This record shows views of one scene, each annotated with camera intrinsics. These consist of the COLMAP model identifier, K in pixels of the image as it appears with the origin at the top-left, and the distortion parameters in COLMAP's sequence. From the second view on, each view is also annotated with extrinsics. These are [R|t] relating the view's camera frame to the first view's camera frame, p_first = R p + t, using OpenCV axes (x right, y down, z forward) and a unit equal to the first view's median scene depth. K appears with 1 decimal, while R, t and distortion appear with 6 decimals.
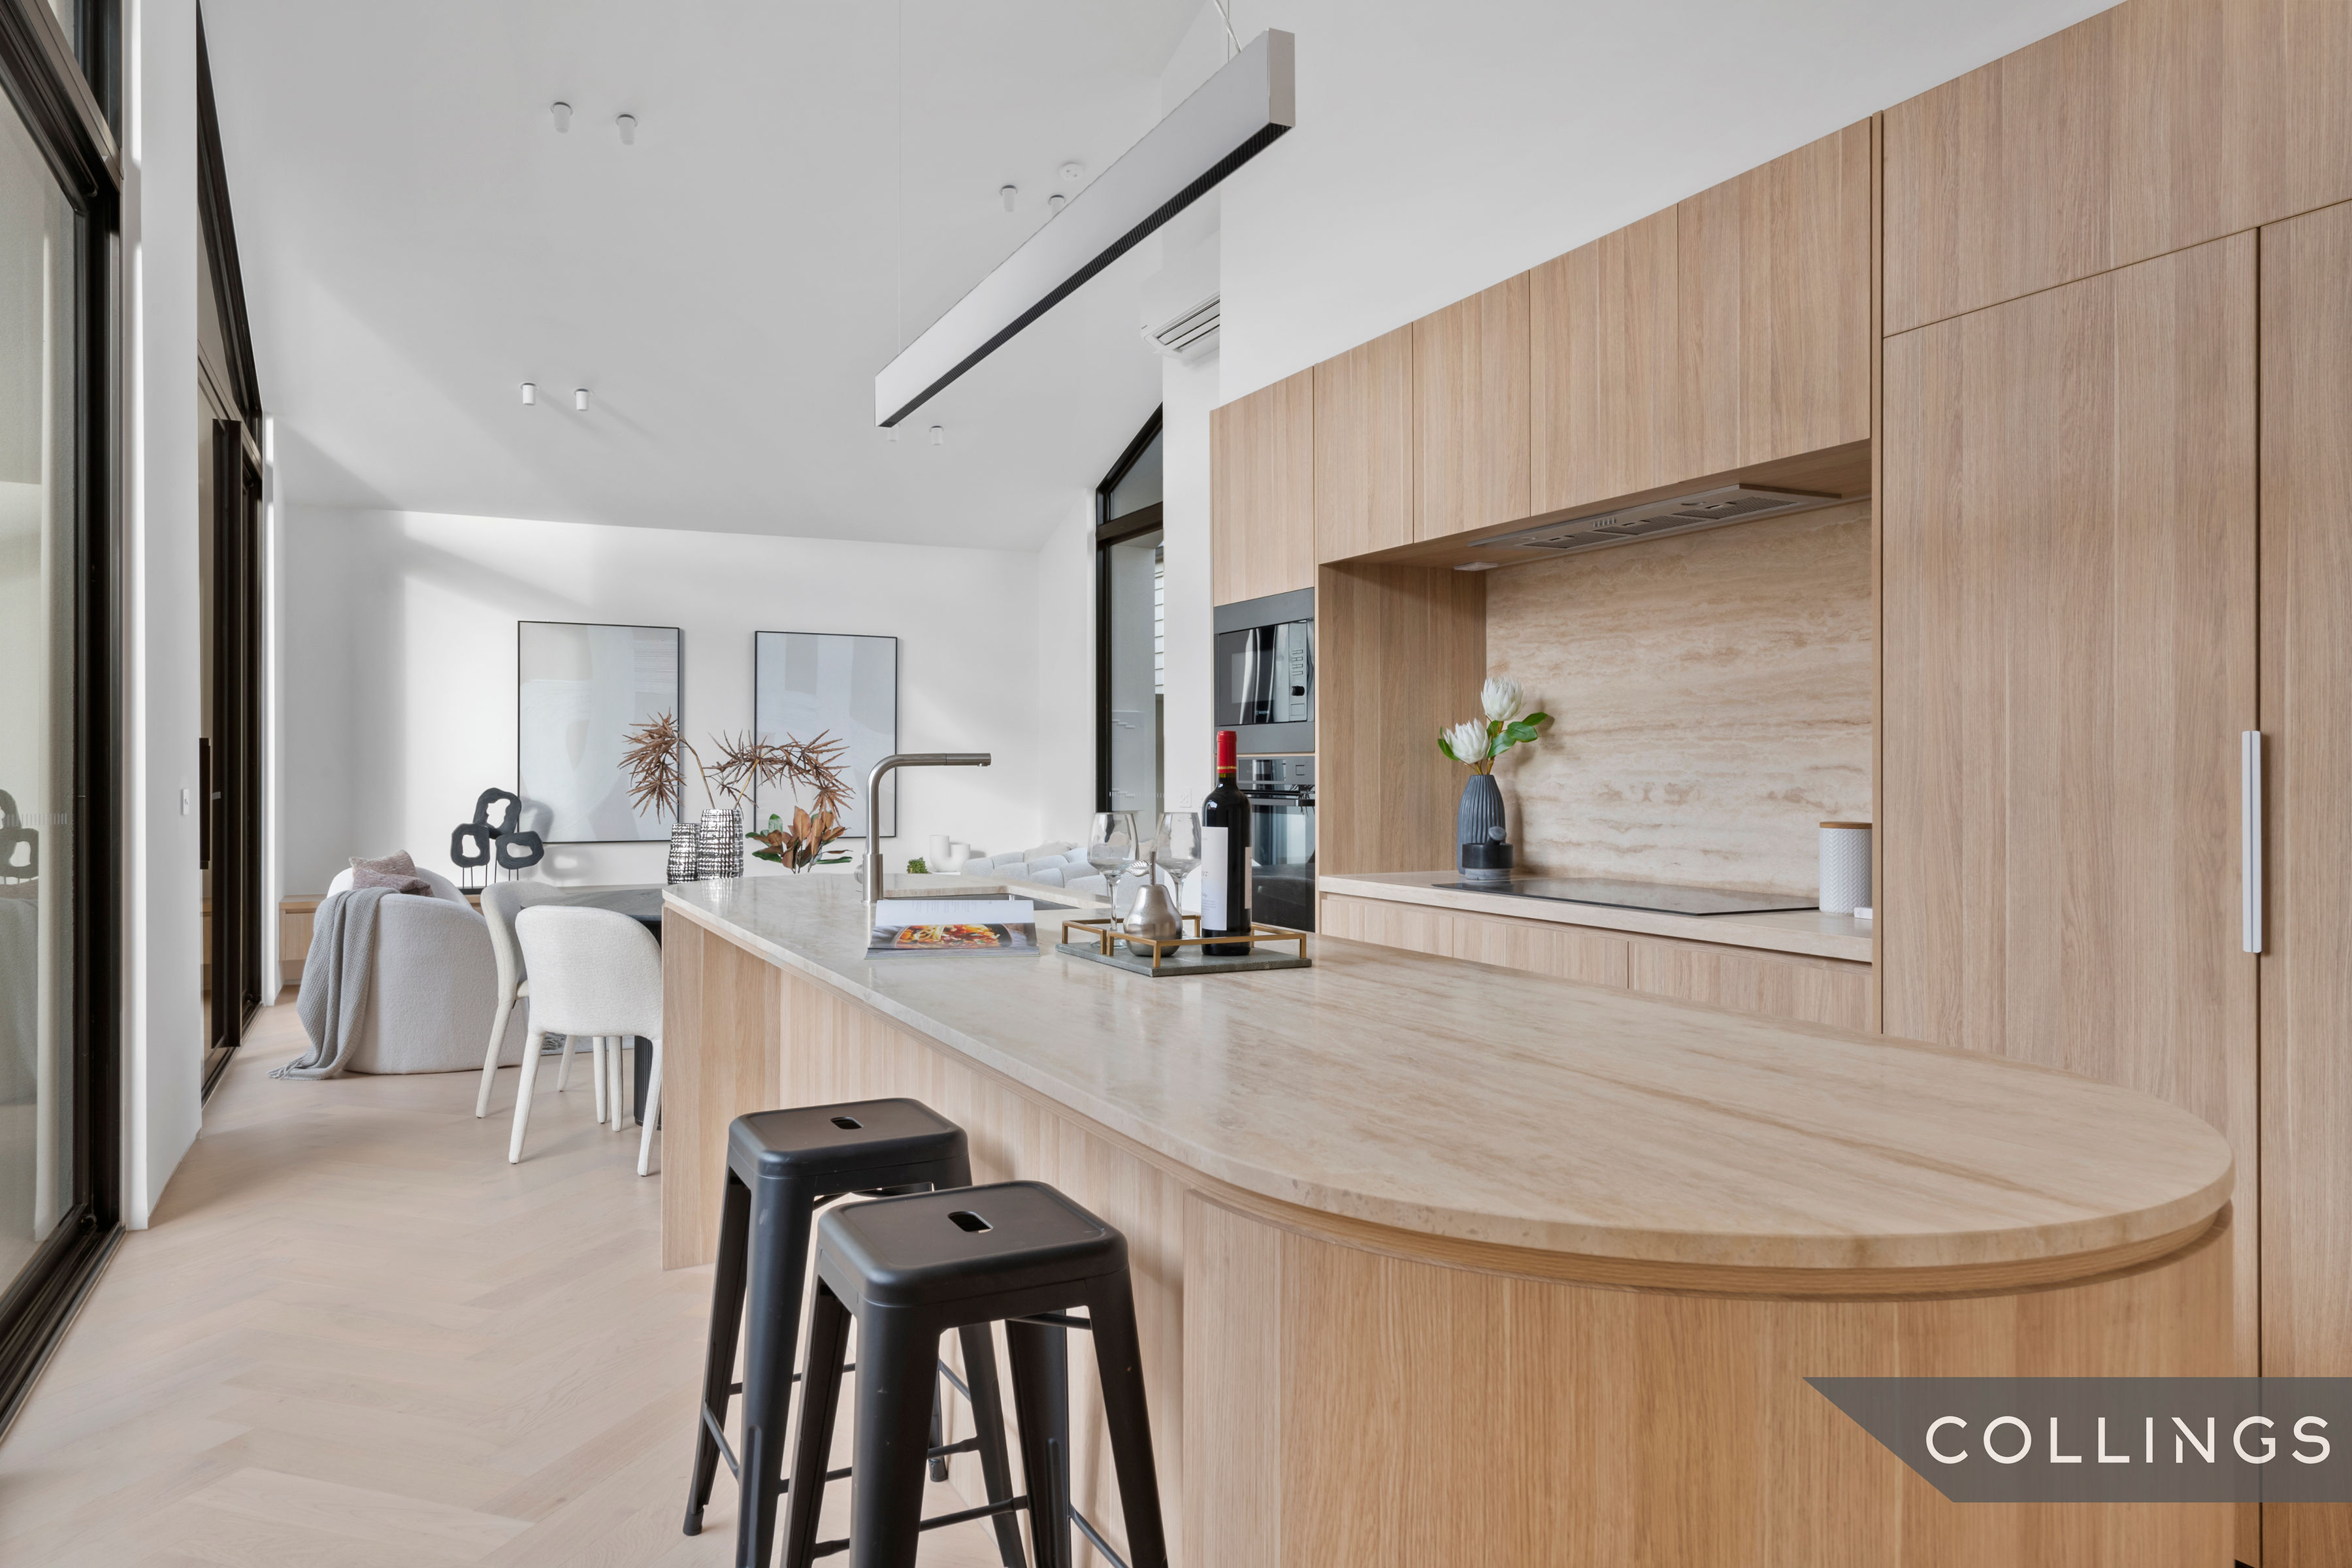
lens RADIAL K [[1550.1, 0, 1183.5], [0, 1550.1, 774.5], [0, 0, 1]] dist [0.003534, -0.001863]
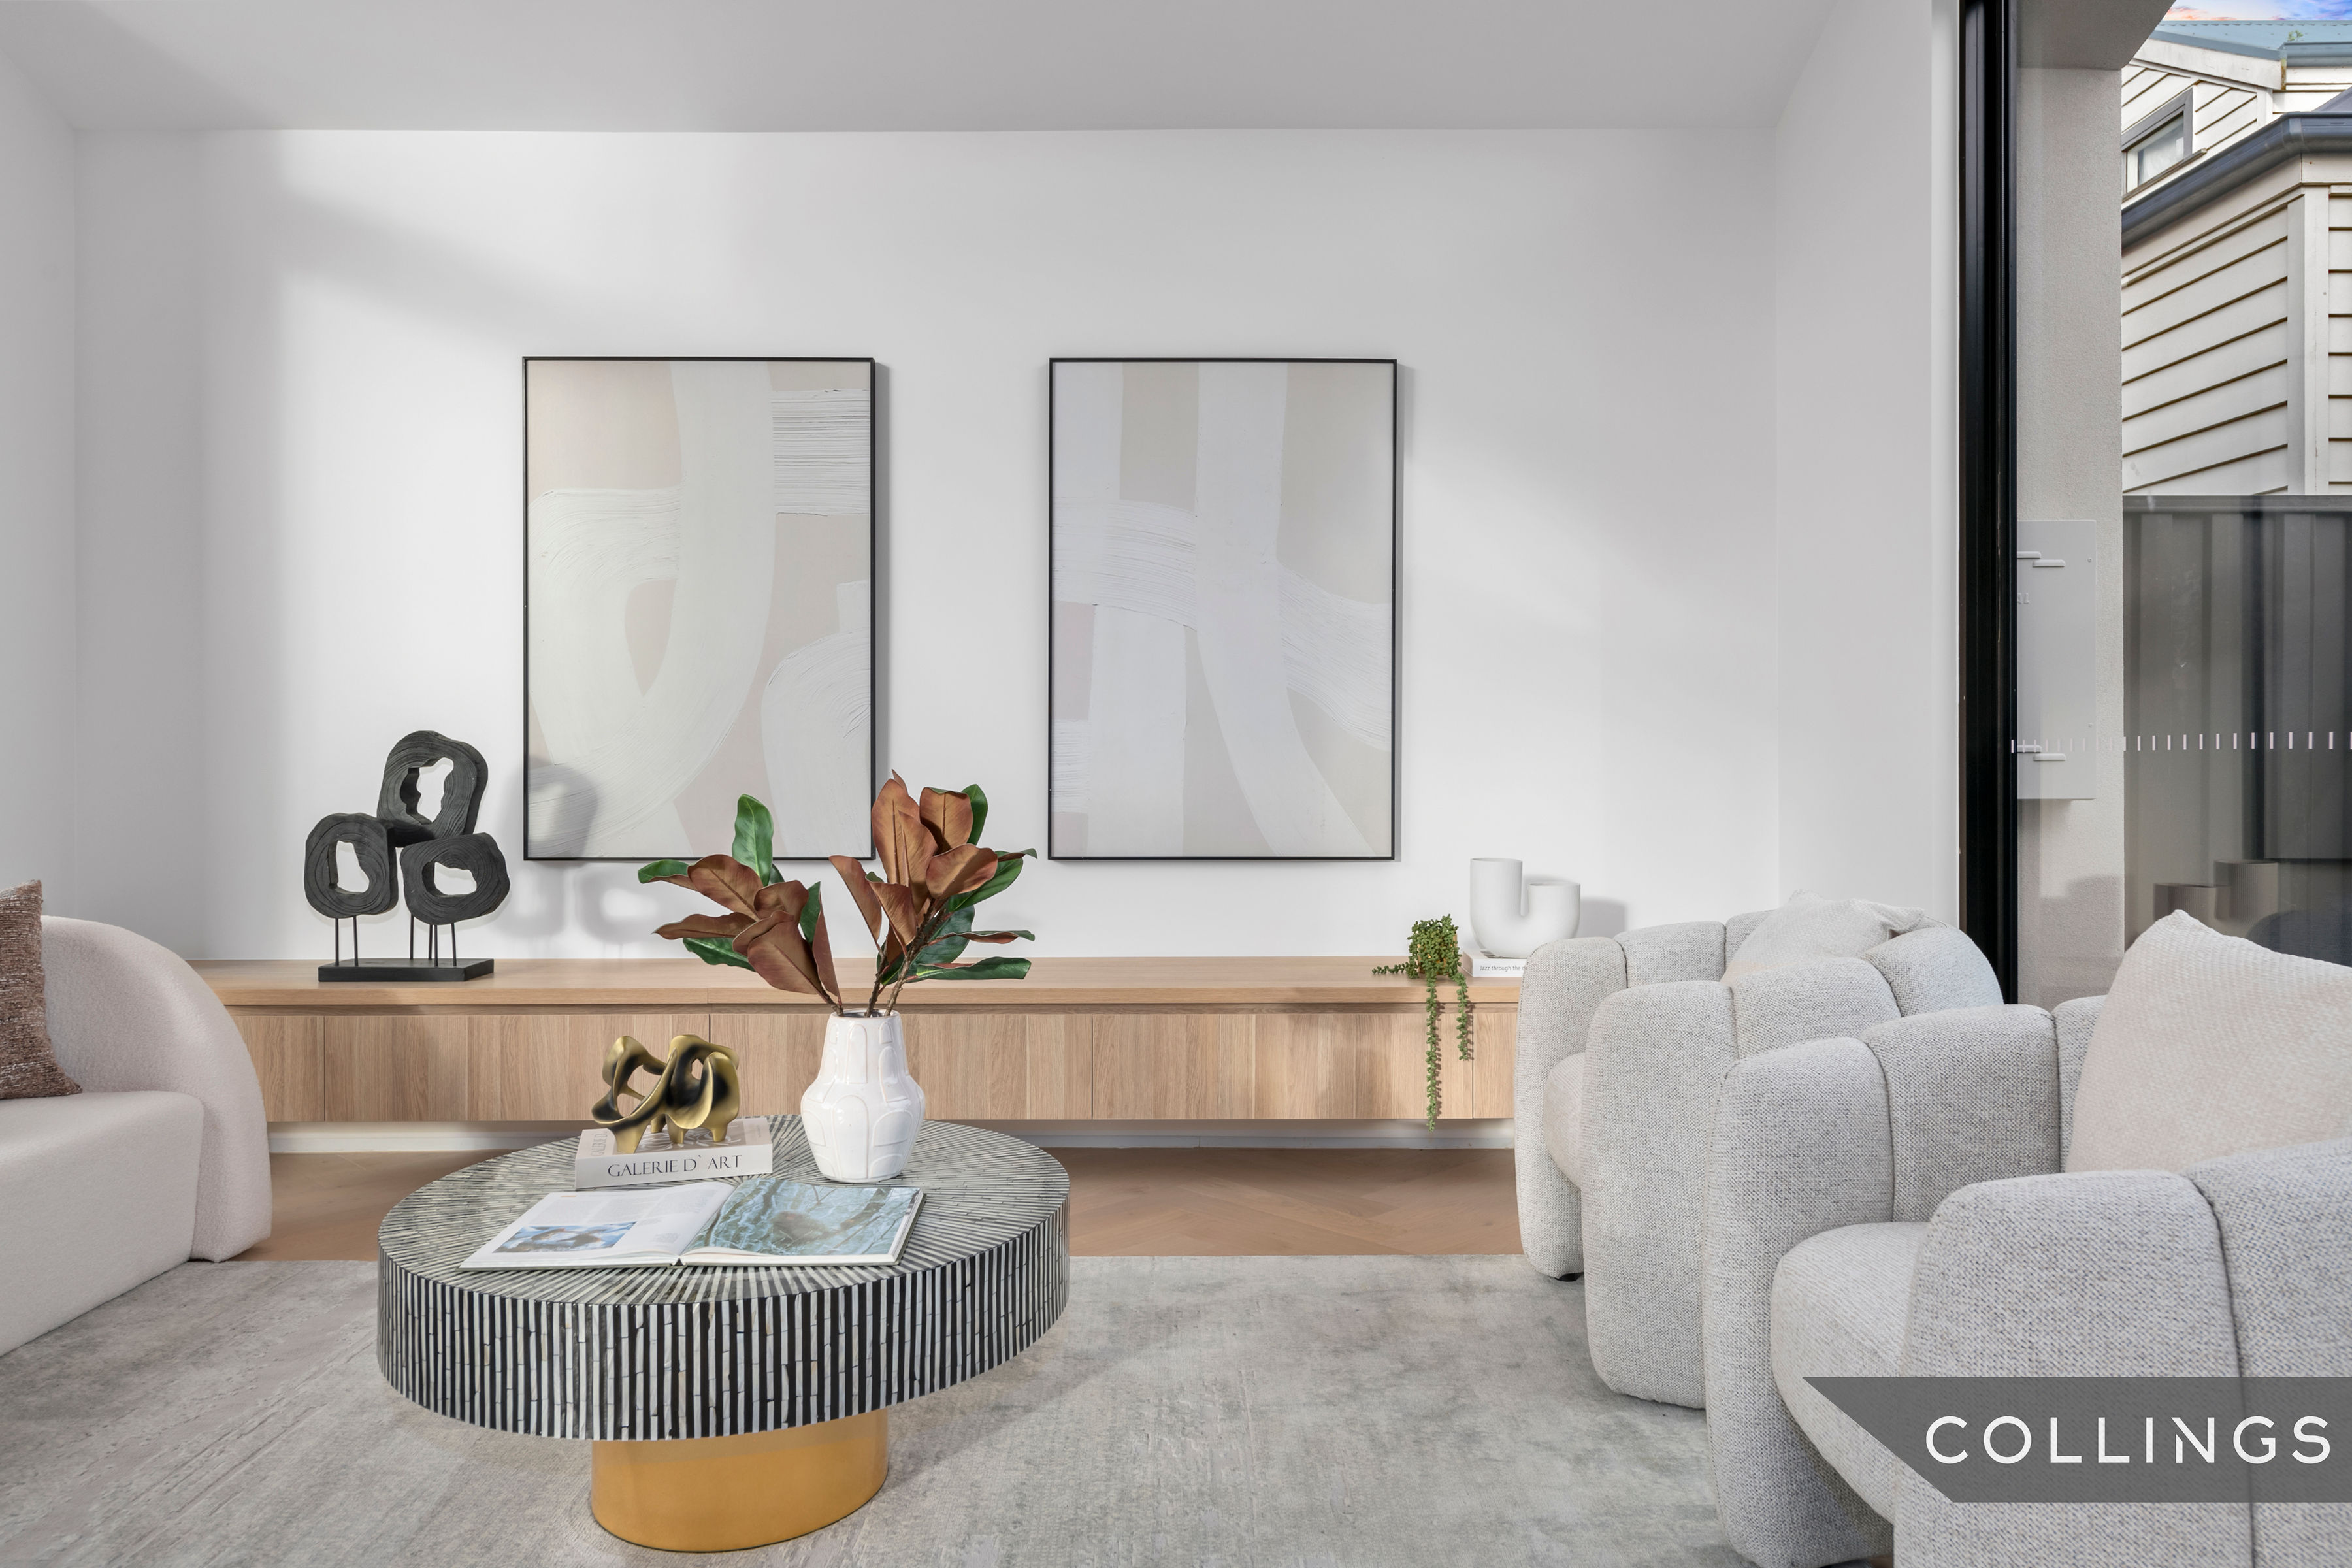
lens RADIAL K [[1550.1, 0, 1178.8], [0, 1550.1, 767.9], [0, 0, 1]] dist [0.003534, -0.001863]
pose [[0.898430, -0.002848, -0.439107, -0.159651], [0.002670, 0.999996, -0.001022, 0.045911], [0.439108, -0.000254, 0.898434, 1.646888]]
